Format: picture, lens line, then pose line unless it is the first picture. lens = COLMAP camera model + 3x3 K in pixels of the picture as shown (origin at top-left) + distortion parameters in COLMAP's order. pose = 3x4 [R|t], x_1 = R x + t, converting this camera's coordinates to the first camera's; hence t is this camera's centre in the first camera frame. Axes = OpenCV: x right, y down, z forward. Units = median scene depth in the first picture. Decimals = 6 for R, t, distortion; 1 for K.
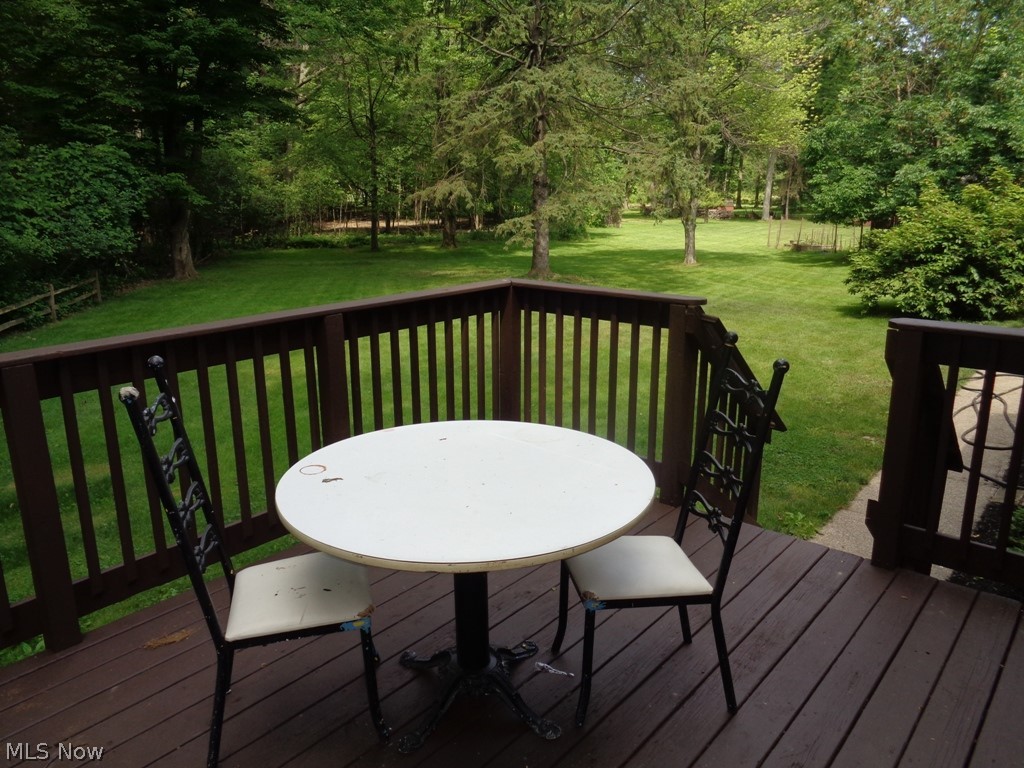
lens RADIAL K [[764.6, 0, 513.1], [0, 764.6, 388.5], [0, 0, 1]] dist [-0.011349, -0.006978]
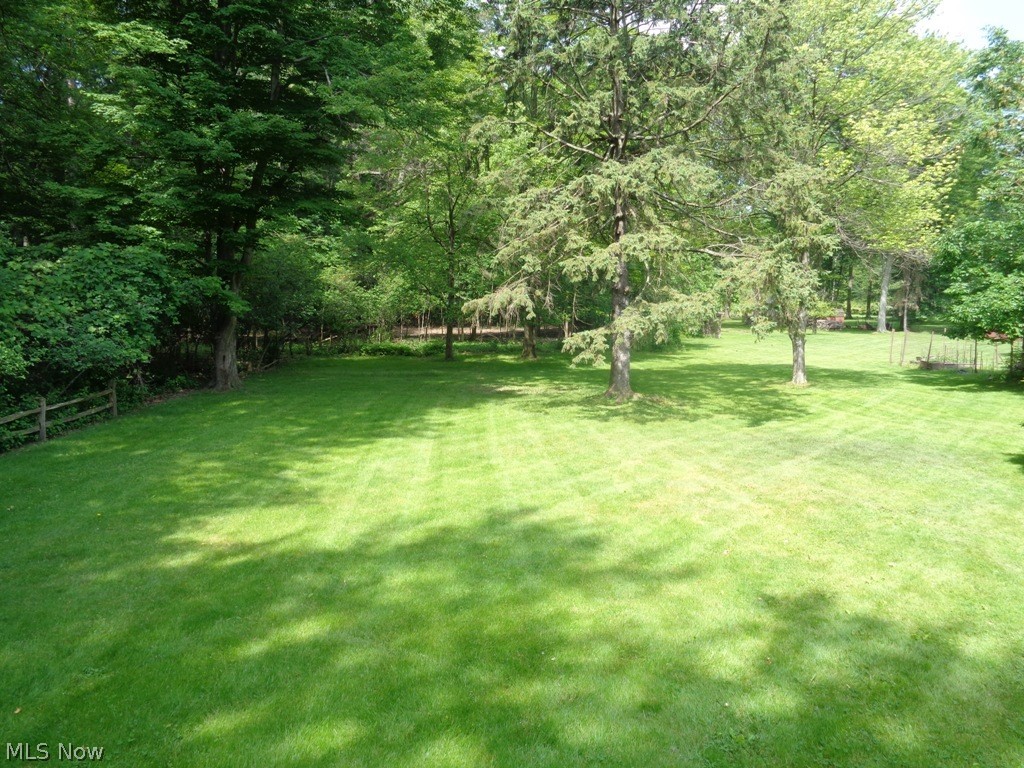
lens RADIAL K [[764.6, 0, 512.0], [0, 764.6, 381.0], [0, 0, 1]] dist [-0.011349, -0.006978]
pose [[0.991308, 0.021930, -0.129721, 0.032379], [-0.040437, 0.989068, -0.141806, -0.044159], [0.125193, 0.145818, 0.981358, 0.165916]]
